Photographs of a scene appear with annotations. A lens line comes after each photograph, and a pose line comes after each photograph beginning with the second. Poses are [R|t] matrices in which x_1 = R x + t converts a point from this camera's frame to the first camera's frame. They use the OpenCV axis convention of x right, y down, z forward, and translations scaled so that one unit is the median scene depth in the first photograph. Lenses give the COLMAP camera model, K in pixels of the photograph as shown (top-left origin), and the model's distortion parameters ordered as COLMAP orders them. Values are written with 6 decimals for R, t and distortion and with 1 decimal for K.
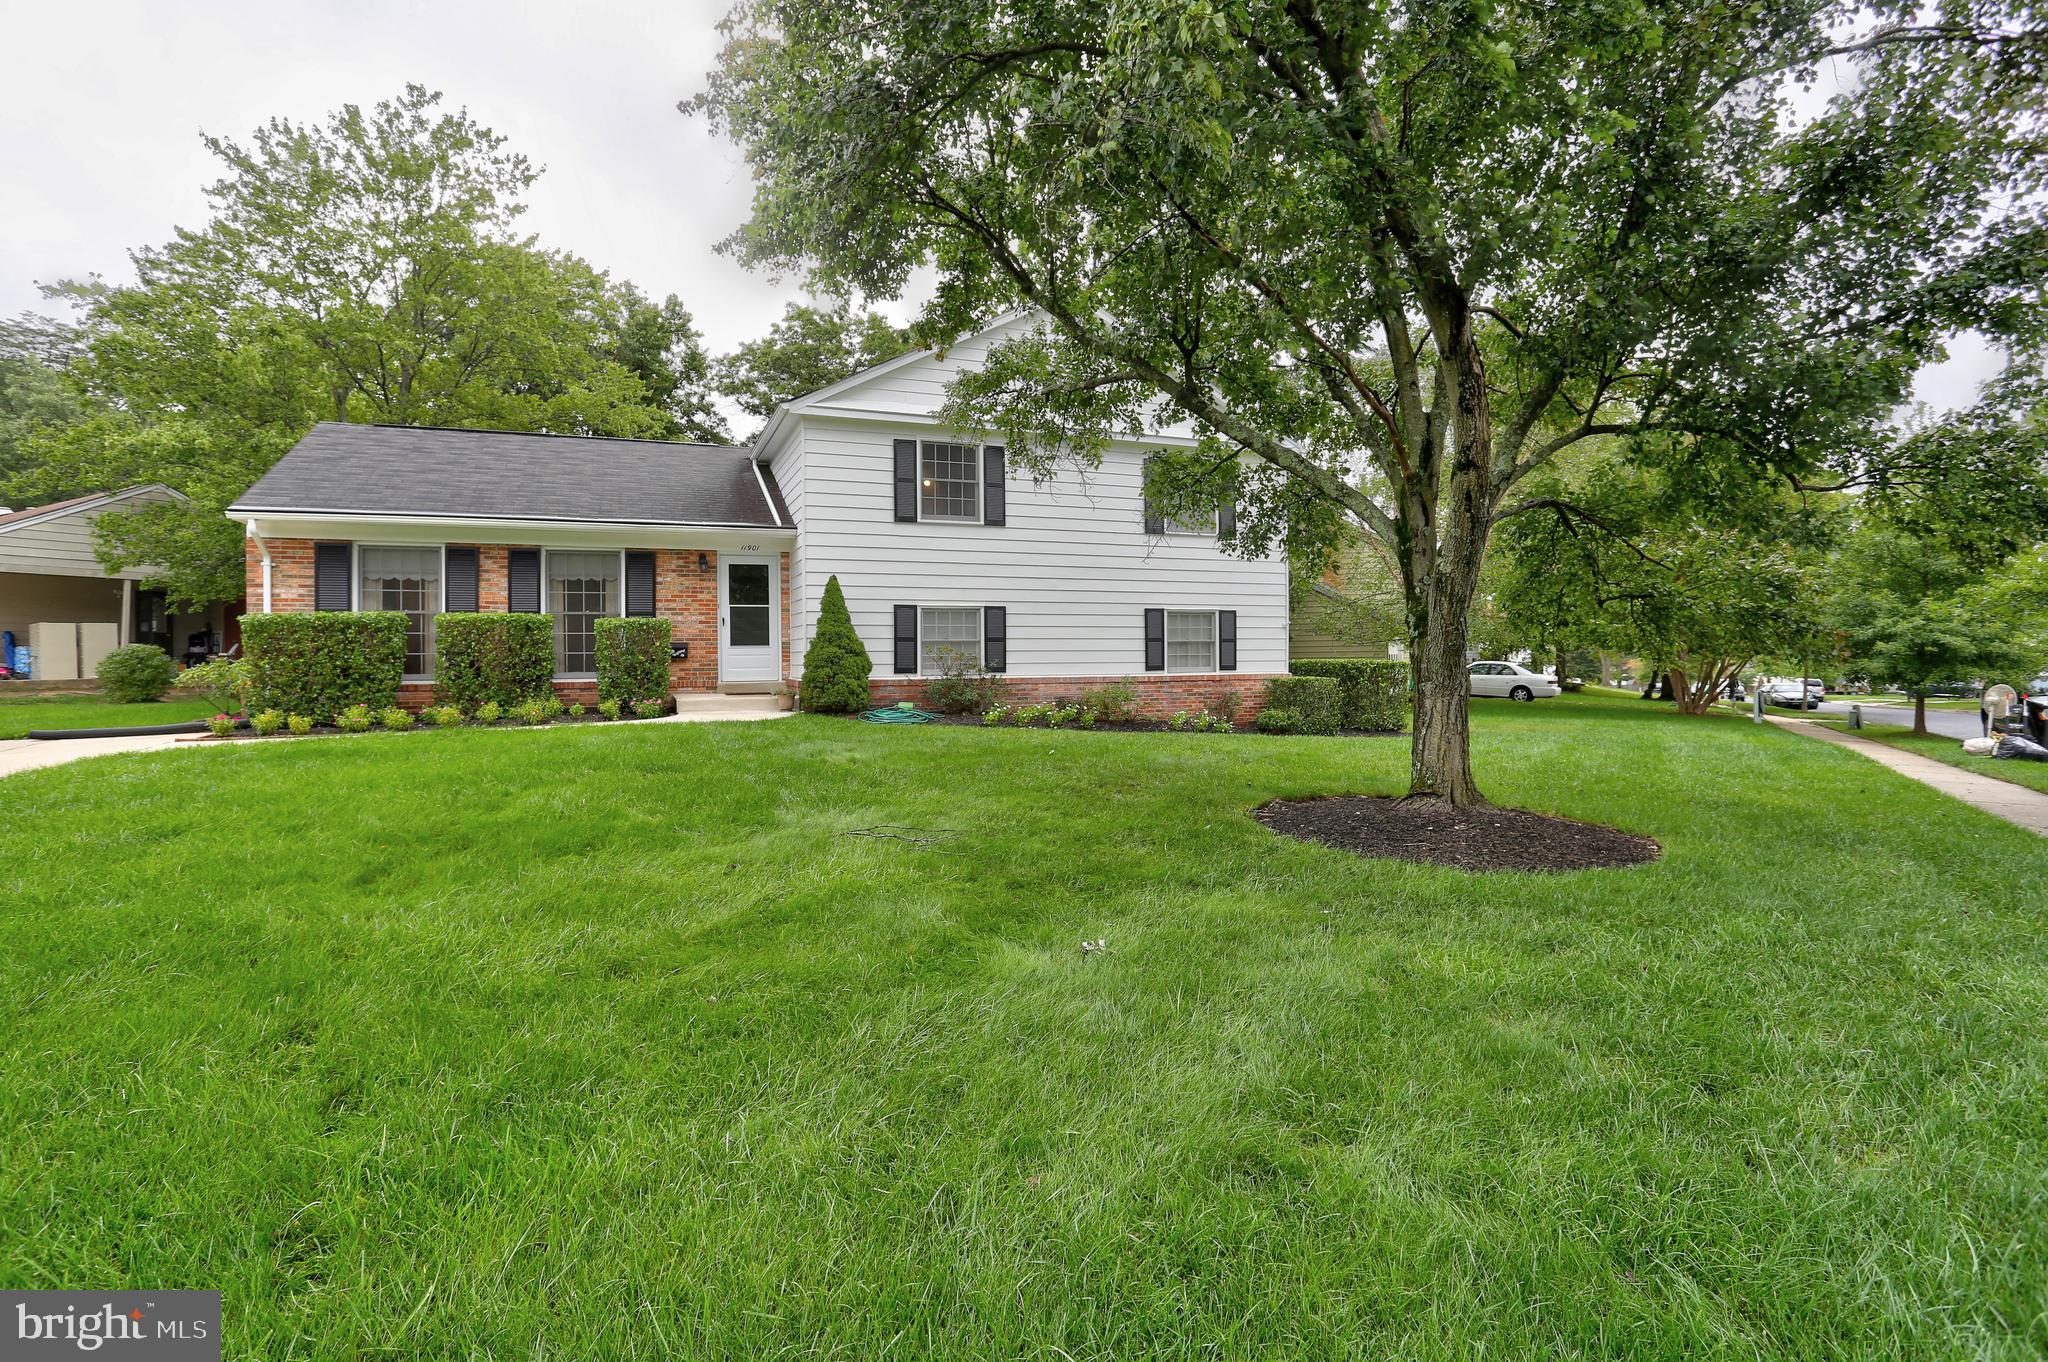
lens RADIAL K [[991.3, 0, 1000.6], [0, 991.3, 646.5], [0, 0, 1]] dist [-0.088446, 0.046835]
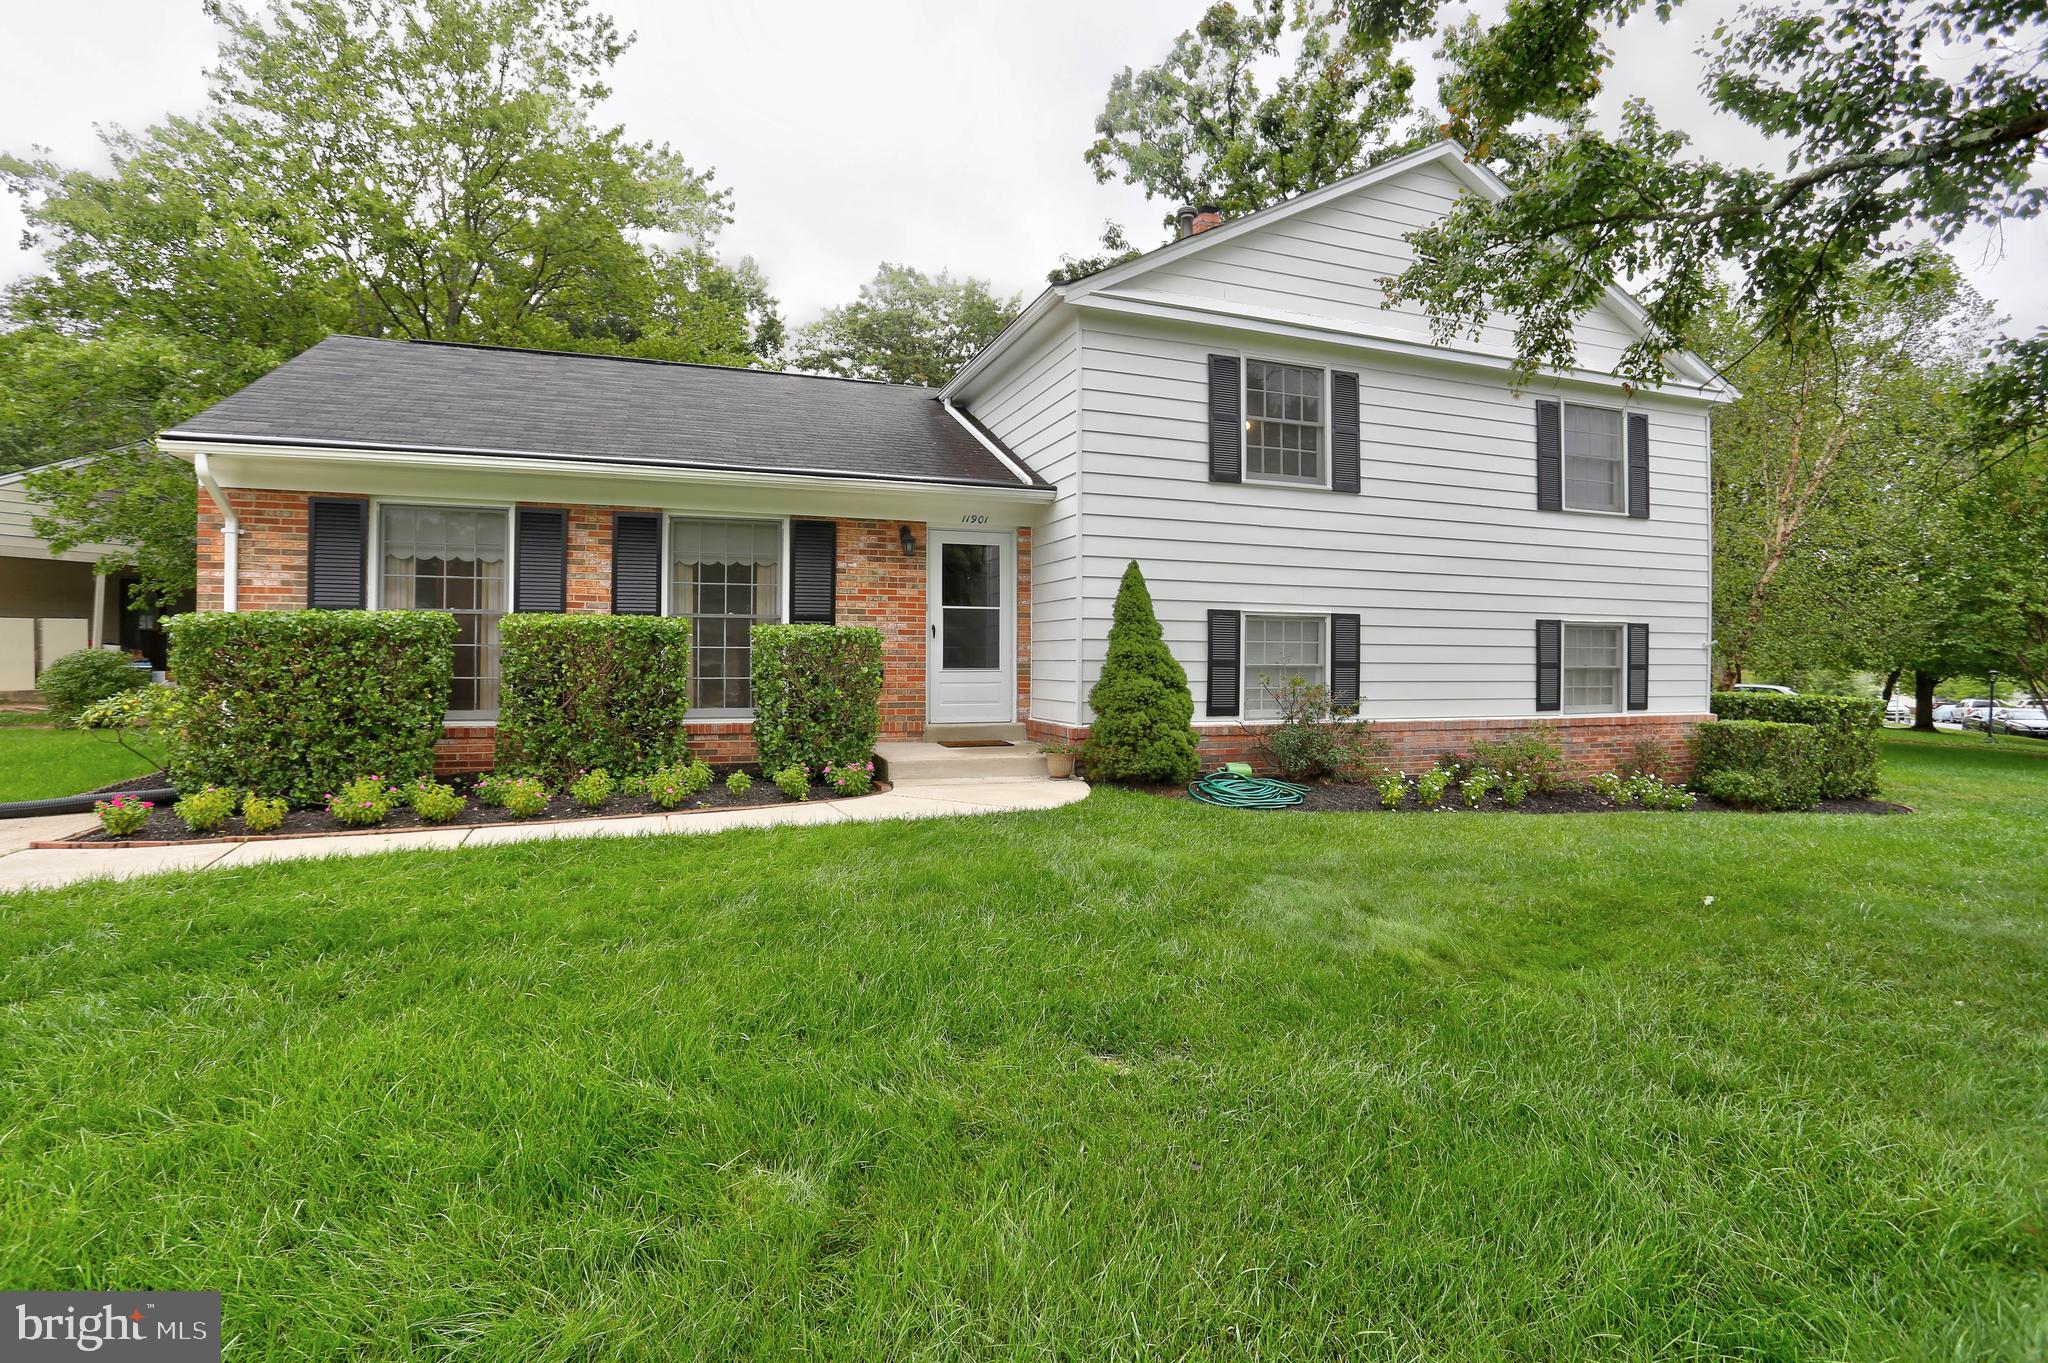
lens RADIAL K [[1013.2, 0, 1019.3], [0, 1013.2, 654.2], [0, 0, 1]] dist [-0.084868, 0.041498]
pose [[0.999505, 0.013484, -0.028435, -0.210373], [-0.013327, 0.999895, 0.005692, -0.015118], [0.028508, -0.005311, 0.999579, 0.337028]]
